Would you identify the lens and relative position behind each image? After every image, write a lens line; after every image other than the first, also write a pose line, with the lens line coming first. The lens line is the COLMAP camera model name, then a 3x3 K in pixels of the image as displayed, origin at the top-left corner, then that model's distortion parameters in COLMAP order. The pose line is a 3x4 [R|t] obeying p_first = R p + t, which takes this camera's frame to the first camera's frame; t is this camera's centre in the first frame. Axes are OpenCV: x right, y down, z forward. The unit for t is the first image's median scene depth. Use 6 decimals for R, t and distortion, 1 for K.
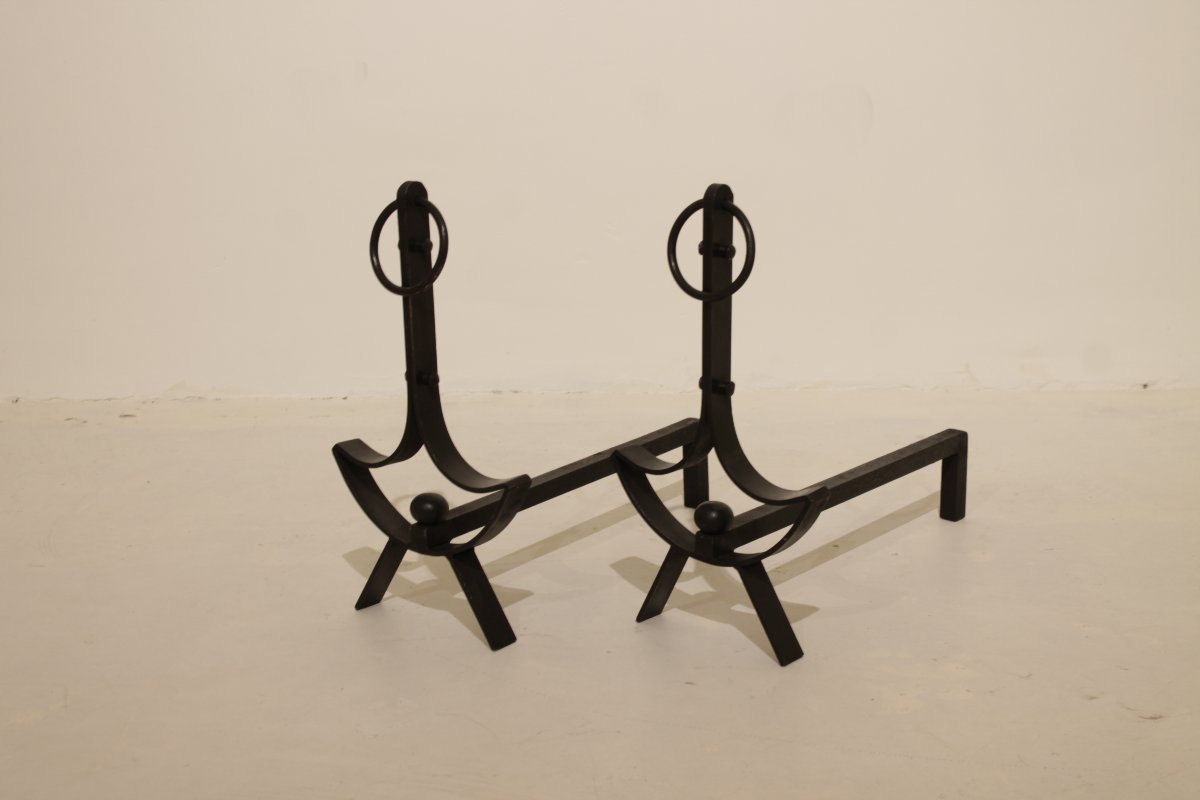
lens RADIAL K [[2061.5, 0, 600.0], [0, 2061.5, 400.0], [0, 0, 1]] dist [-0.008983, 0.009425]
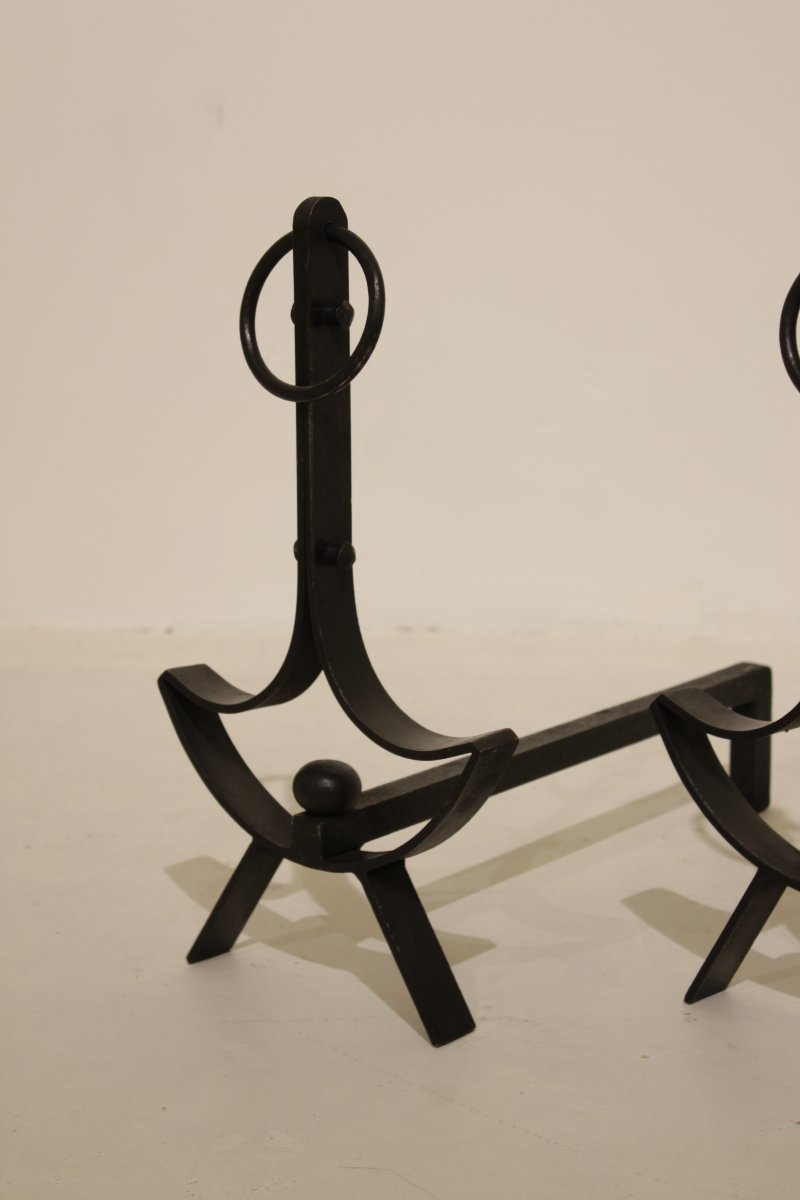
lens RADIAL K [[2437.2, 0, 400.0], [0, 2437.2, 600.0], [0, 0, 1]] dist [0.002591, 0.132291]
pose [[0.999284, 0.032649, -0.019129, -0.051316], [-0.033516, 0.998337, -0.046904, 0.031750], [0.017566, 0.047511, 0.998716, 0.328734]]
